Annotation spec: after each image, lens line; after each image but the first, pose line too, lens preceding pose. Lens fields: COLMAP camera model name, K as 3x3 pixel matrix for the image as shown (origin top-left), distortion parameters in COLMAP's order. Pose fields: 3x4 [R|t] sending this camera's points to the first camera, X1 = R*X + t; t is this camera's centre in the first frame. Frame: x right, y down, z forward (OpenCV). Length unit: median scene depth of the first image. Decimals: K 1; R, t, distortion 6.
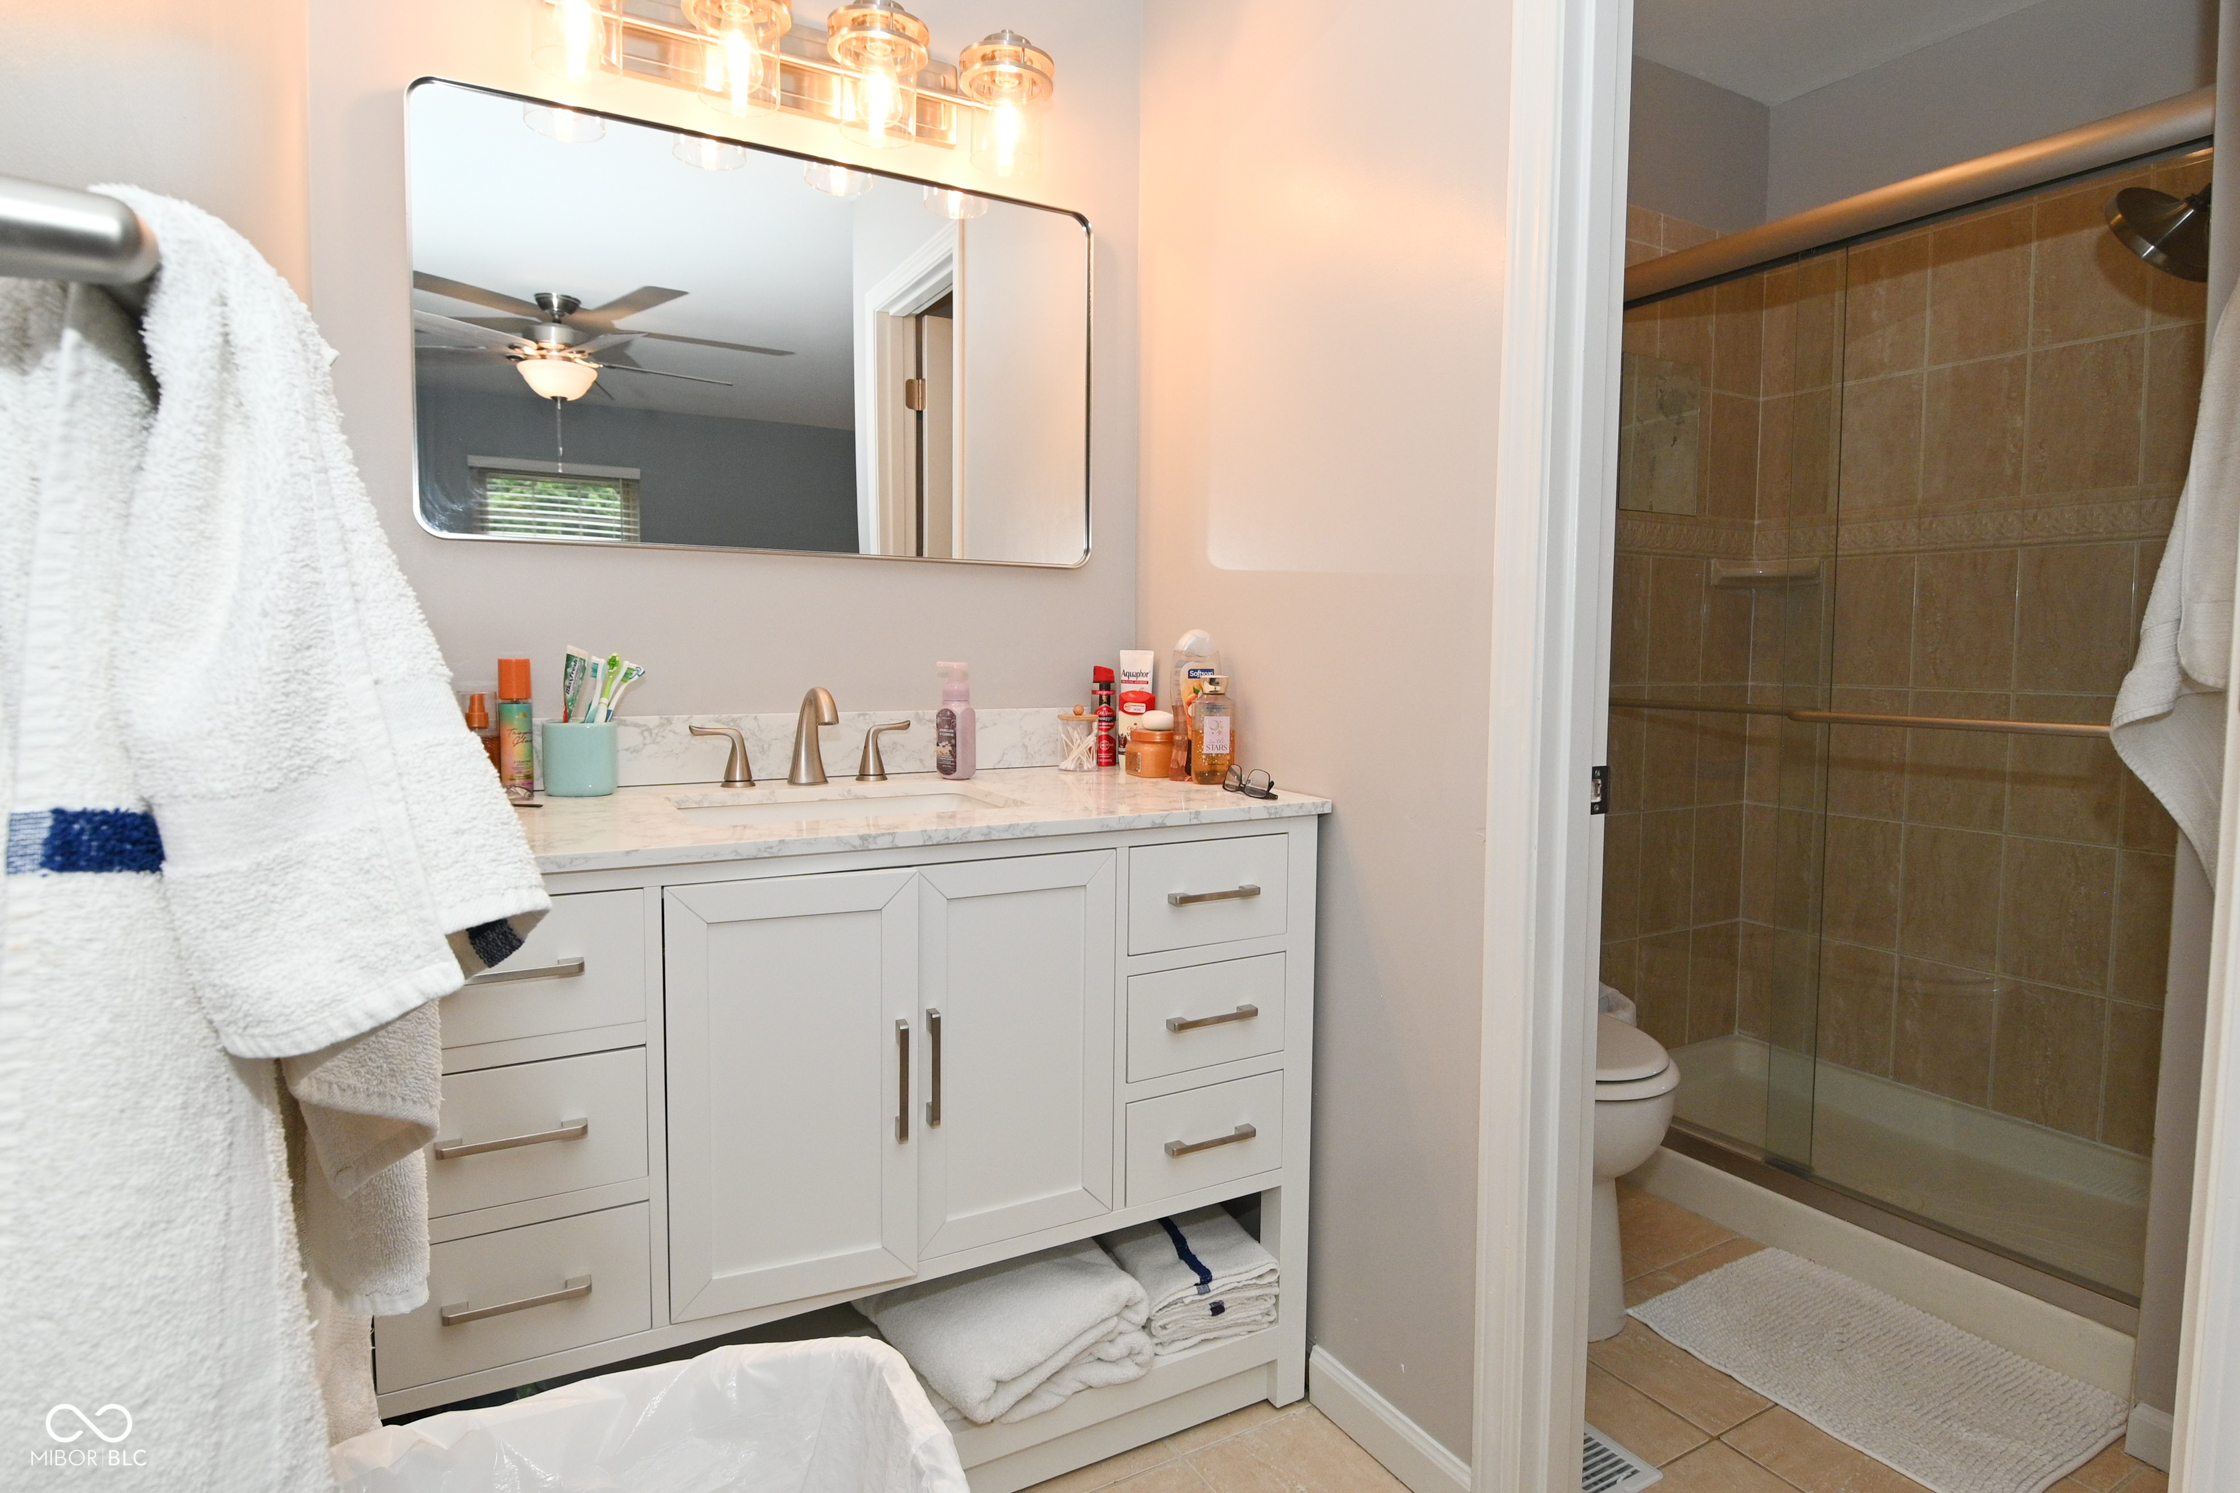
lens RADIAL K [[1176.7, 0, 1124.2], [0, 1176.7, 728.2], [0, 0, 1]] dist [0.002453, -0.014796]
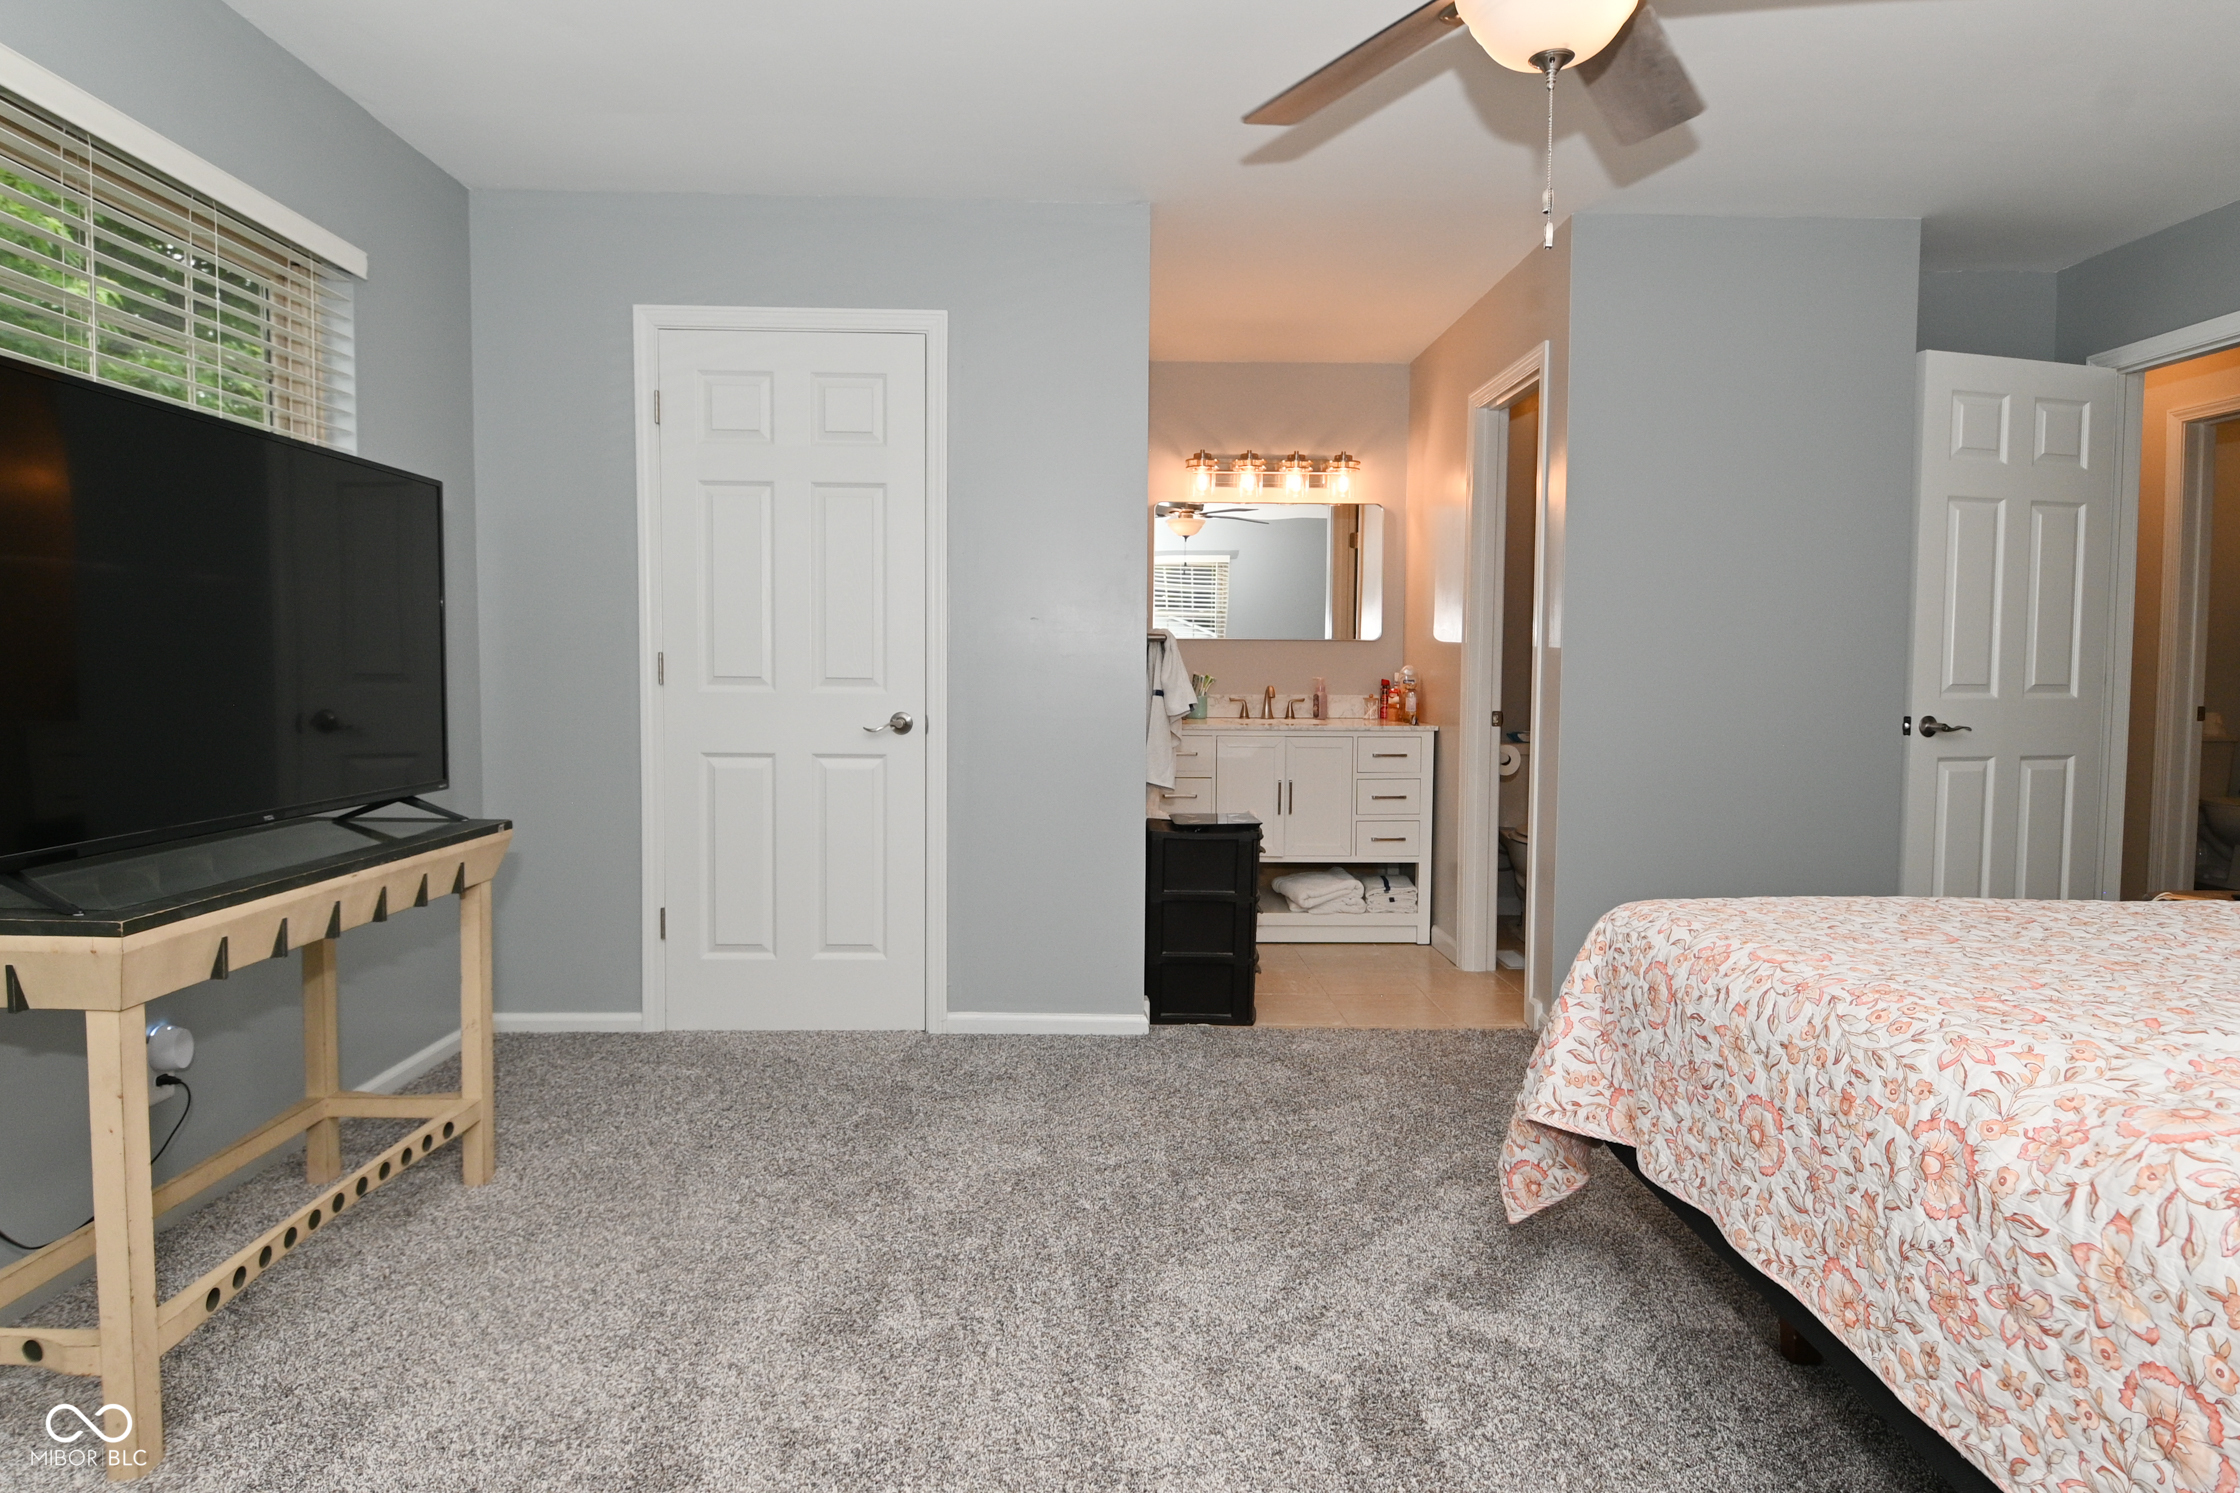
lens RADIAL K [[1176.7, 0, 1124.2], [0, 1176.7, 728.2], [0, 0, 1]] dist [0.002453, -0.014796]
pose [[0.885697, 0.020473, -0.463812, 0.780449], [-0.027280, 0.999596, -0.007972, 0.104918], [0.463461, 0.019714, 0.885898, -1.767490]]
